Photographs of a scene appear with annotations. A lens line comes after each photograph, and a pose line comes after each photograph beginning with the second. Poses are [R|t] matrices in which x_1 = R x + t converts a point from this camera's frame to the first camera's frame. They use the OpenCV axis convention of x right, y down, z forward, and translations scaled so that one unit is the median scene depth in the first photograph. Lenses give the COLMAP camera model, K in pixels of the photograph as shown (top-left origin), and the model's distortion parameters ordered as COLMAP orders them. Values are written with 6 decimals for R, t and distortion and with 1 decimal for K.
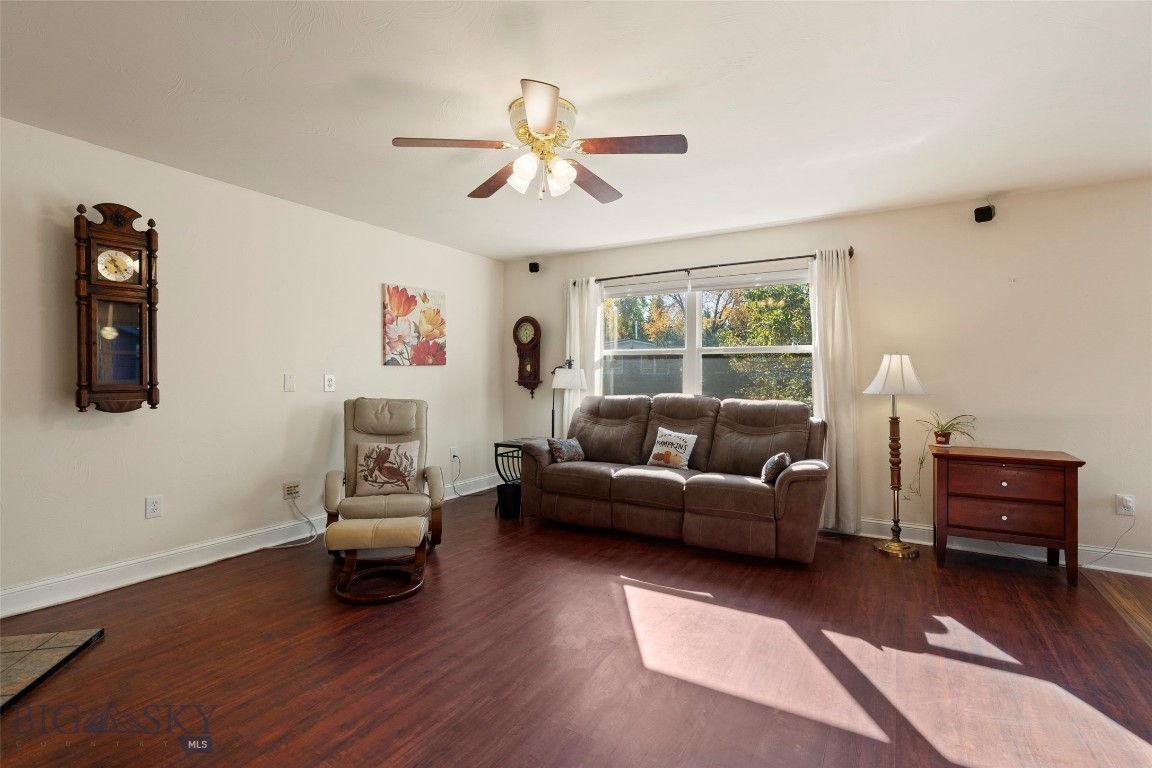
lens RADIAL K [[529.3, 0, 580.0], [0, 529.3, 380.9], [0, 0, 1]] dist [-0.010060, 0.003879]
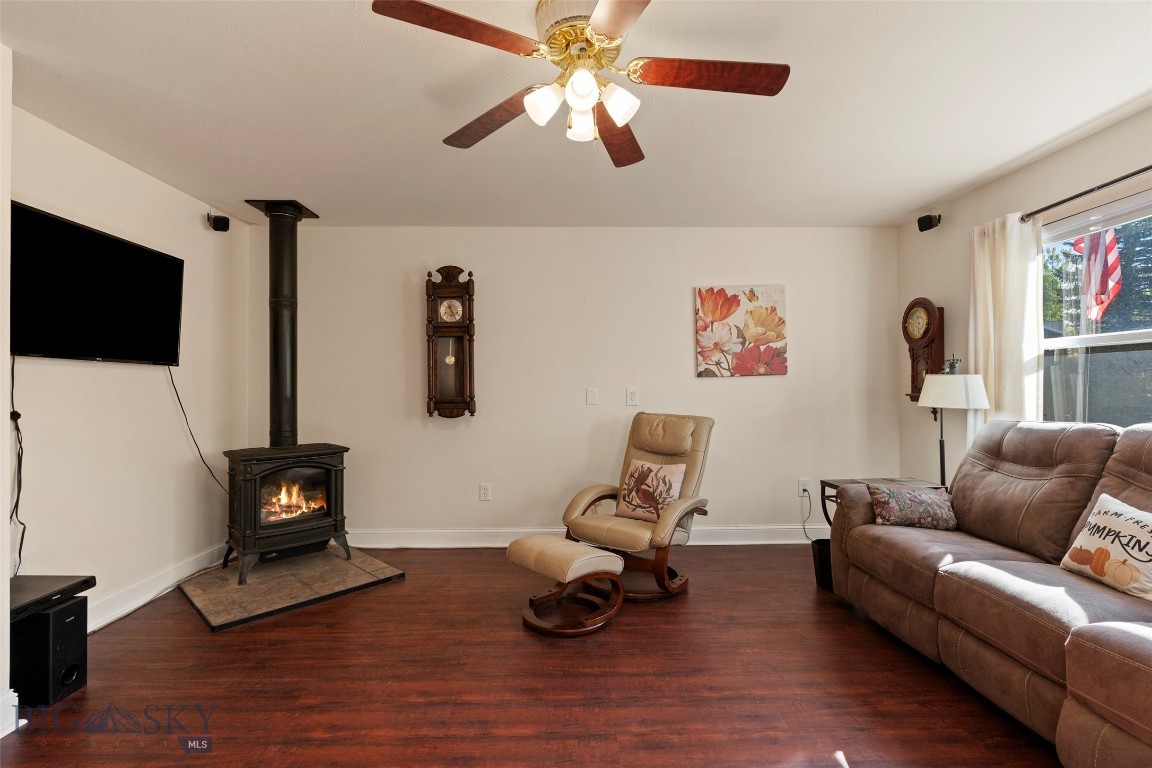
lens RADIAL K [[529.3, 0, 578.3], [0, 529.3, 383.5], [0, 0, 1]] dist [-0.010060, 0.003879]
pose [[0.537348, -0.015696, -0.843215, 0.325357], [0.001042, 0.999838, -0.017947, -0.003084], [0.843360, 0.008765, 0.537277, 0.389003]]
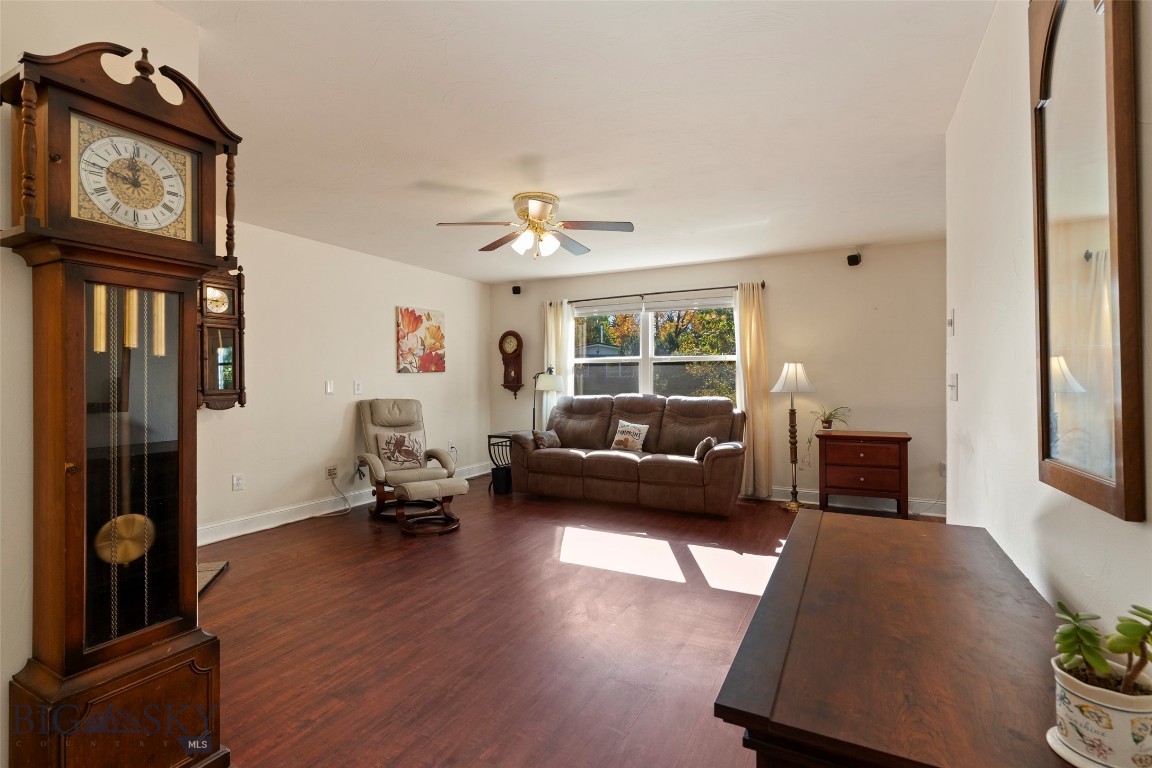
lens RADIAL K [[529.3, 0, 580.7], [0, 529.3, 383.2], [0, 0, 1]] dist [-0.010060, 0.003879]
pose [[0.997857, -0.007232, 0.065033, -0.029203], [0.007342, 0.999972, -0.001453, 0.000085], [-0.065020, 0.001928, 0.997882, -0.294465]]
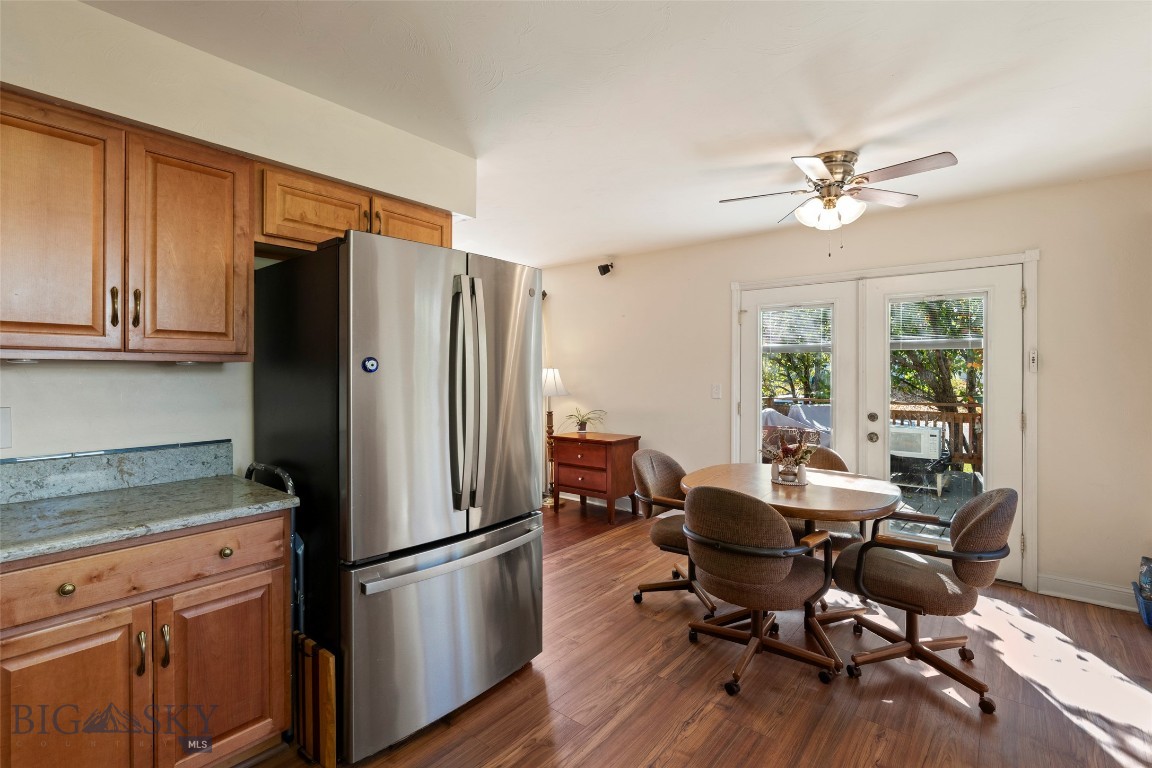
lens RADIAL K [[529.3, 0, 576.0], [0, 529.3, 379.7], [0, 0, 1]] dist [-0.010060, 0.003879]
pose [[0.989965, -0.001716, -0.141302, 0.817820], [0.002259, 0.999991, 0.003680, -0.022294], [0.141294, -0.003963, 0.989960, -0.396109]]
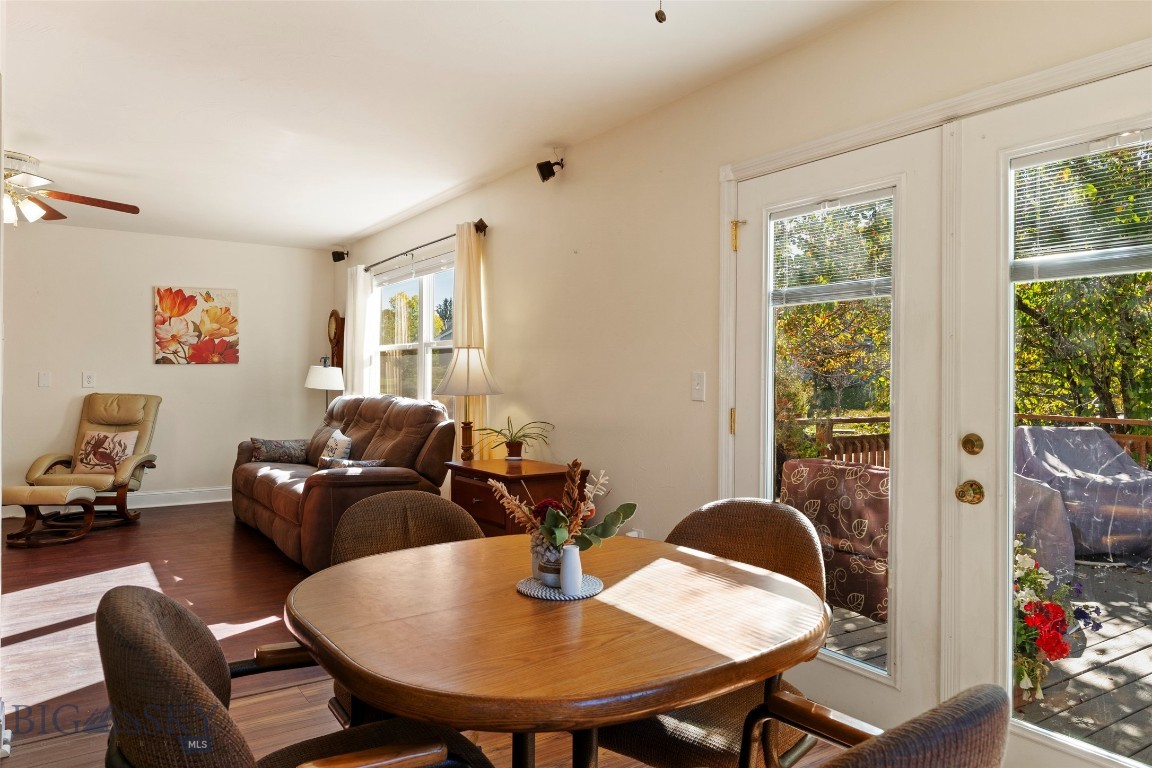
lens RADIAL K [[770.8, 0, 577.7], [0, 770.8, 377.3], [0, 0, 1]] dist [-0.004300, -0.002327]
pose [[0.903139, 0.002771, -0.429339, 1.203585], [-0.008198, 0.999908, -0.010792, 0.008281], [0.429270, 0.013266, 0.903079, -0.031428]]
